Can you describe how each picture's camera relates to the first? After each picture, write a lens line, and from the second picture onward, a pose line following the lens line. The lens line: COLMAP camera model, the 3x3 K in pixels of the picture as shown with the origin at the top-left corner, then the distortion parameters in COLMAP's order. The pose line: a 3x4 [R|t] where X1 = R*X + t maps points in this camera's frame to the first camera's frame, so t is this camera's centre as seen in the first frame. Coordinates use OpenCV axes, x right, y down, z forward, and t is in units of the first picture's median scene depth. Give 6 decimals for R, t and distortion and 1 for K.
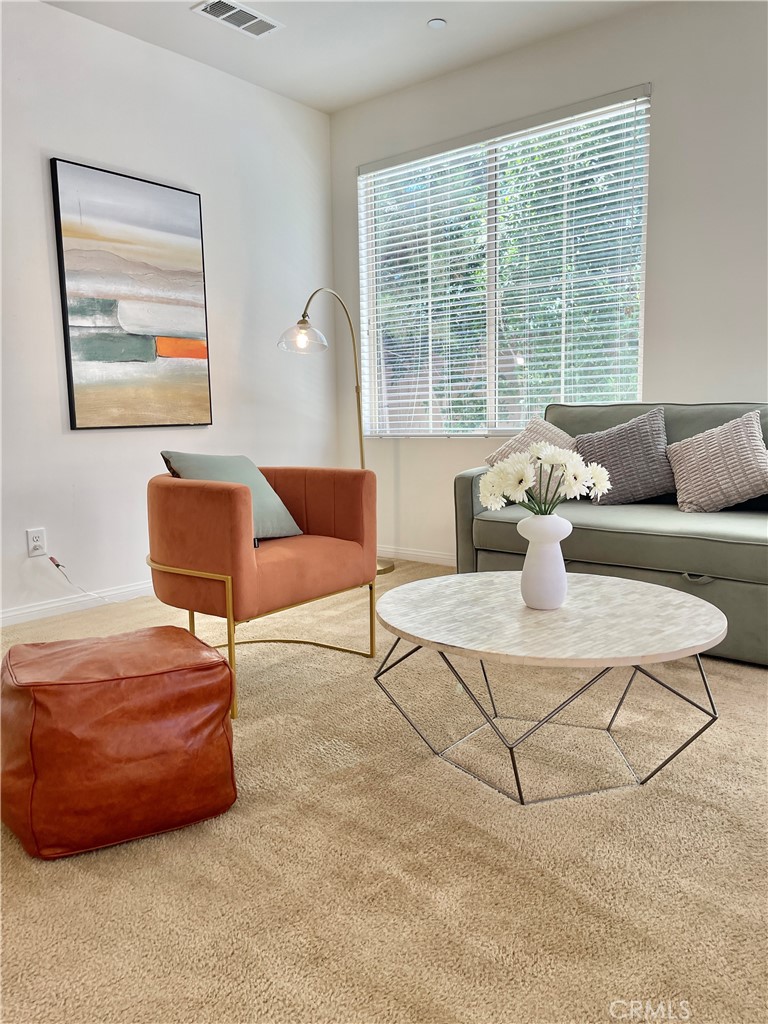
lens RADIAL K [[772.6, 0, 386.5], [0, 772.6, 510.8], [0, 0, 1]] dist [0.061049, -0.075197]
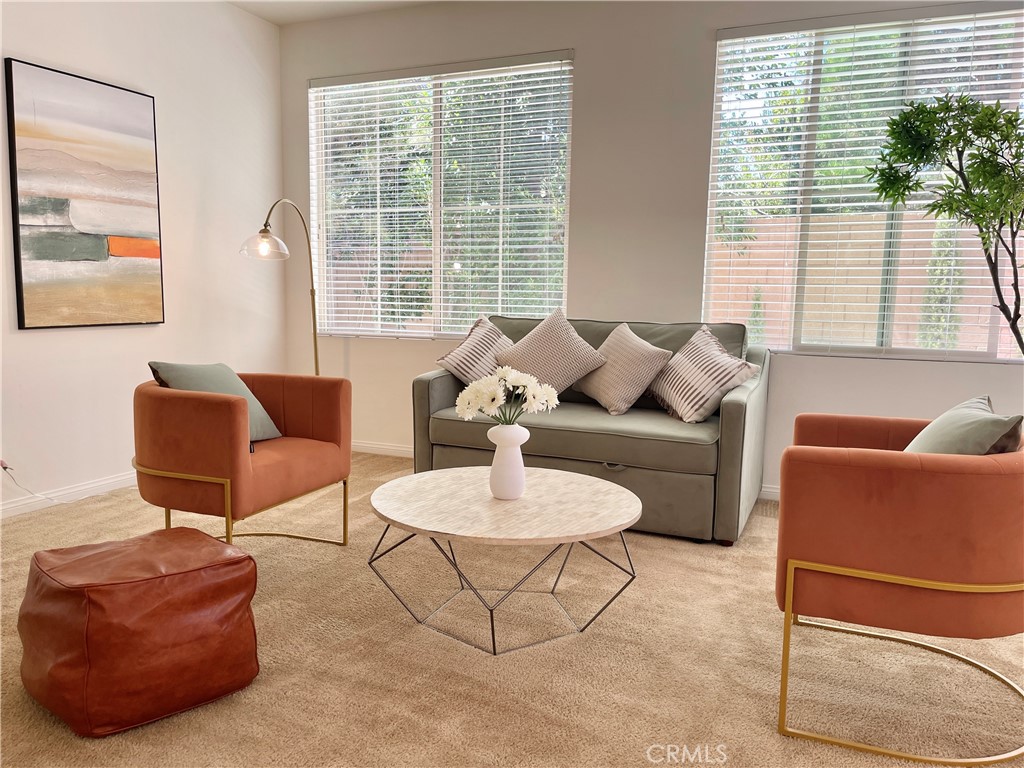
lens RADIAL K [[772.6, 0, 511.1], [0, 772.6, 388.2], [0, 0, 1]] dist [0.061049, -0.075197]
pose [[0.964023, 0.001532, 0.265814, -0.097654], [-0.000731, 0.999995, -0.003109, -0.038586], [-0.265817, 0.002803, 0.964019, -0.164395]]
